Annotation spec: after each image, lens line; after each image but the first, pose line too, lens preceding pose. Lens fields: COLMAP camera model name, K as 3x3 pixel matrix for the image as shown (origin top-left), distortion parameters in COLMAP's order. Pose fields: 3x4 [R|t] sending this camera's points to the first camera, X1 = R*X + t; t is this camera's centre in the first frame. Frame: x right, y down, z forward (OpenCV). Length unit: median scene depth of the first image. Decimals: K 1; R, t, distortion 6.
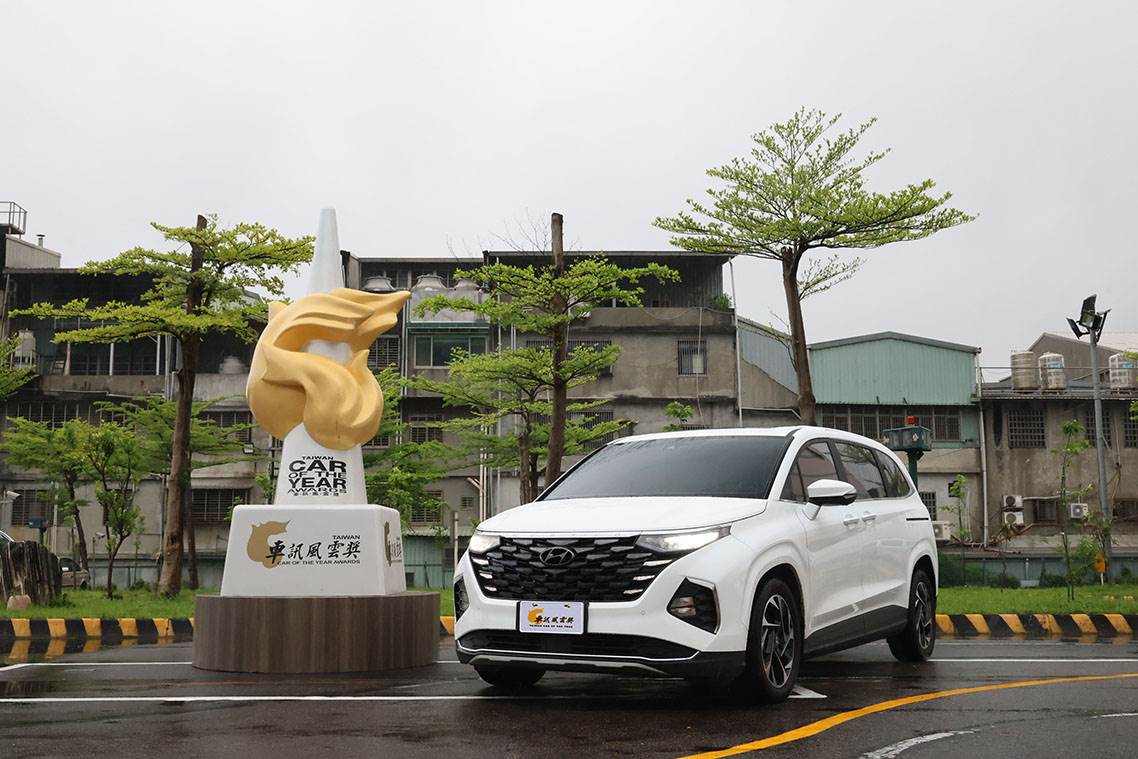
lens RADIAL K [[1273.5, 0, 564.3], [0, 1273.5, 386.0], [0, 0, 1]] dist [0.005082, -0.003999]
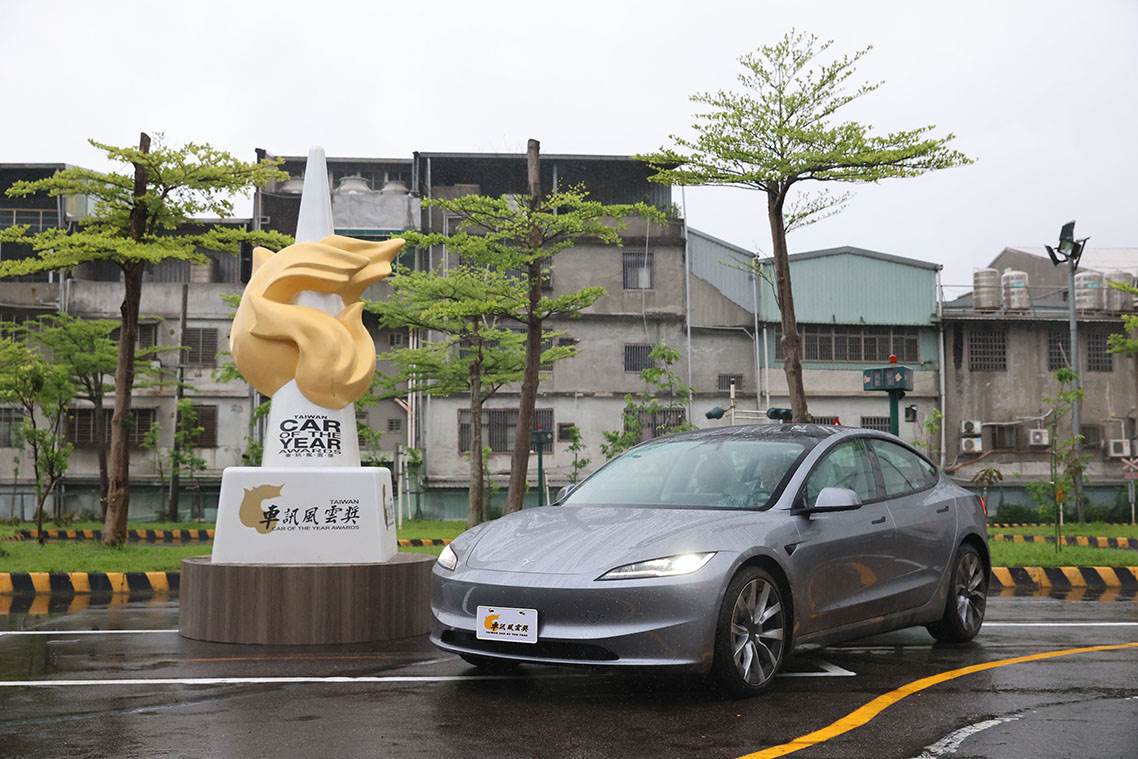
lens RADIAL K [[1390.1, 0, 564.6], [0, 1390.1, 362.0], [0, 0, 1]] dist [0.000713, -0.001947]
pose [[0.997808, 0.009070, 0.065546, -0.031153], [-0.012712, 0.998386, 0.055358, -0.018734], [-0.064938, -0.056070, 0.996313, -0.017368]]
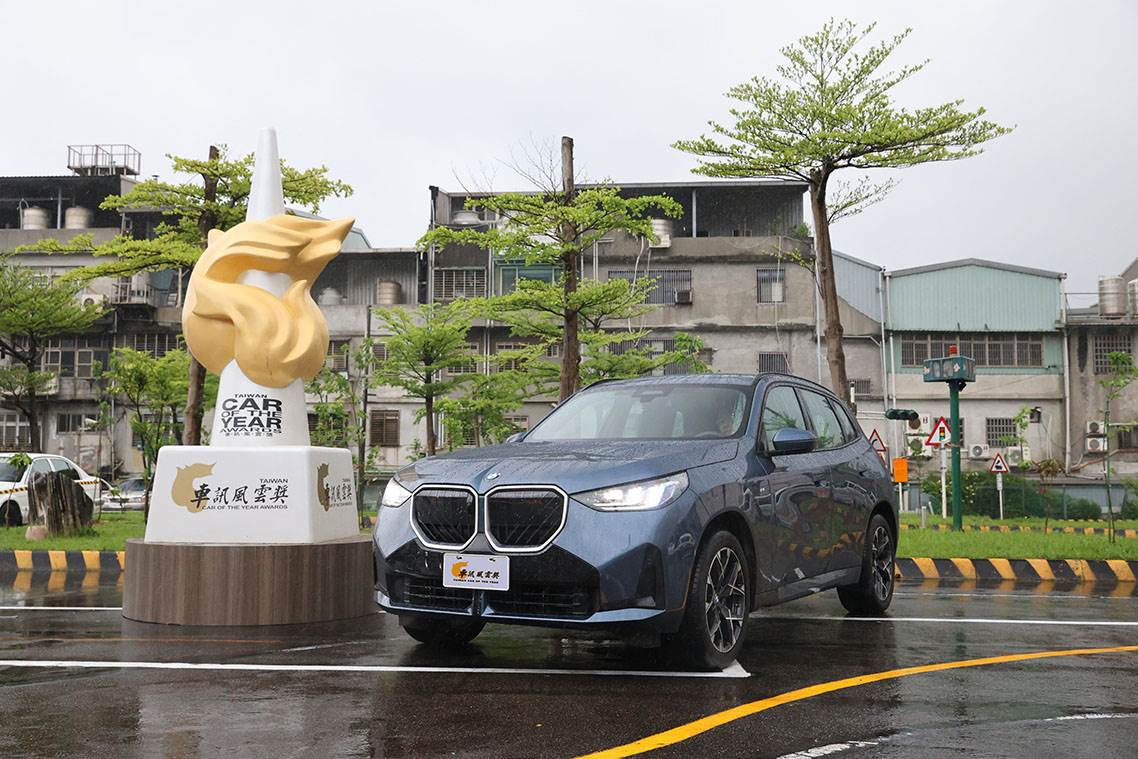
lens RADIAL K [[1183.7, 0, 573.1], [0, 1183.7, 376.1], [0, 0, 1]] dist [0.016535, -0.007242]
pose [[0.995401, -0.001033, -0.095795, 0.054212], [0.006063, 0.998617, 0.052231, -0.001017], [0.095609, -0.052572, 0.994030, 0.064898]]
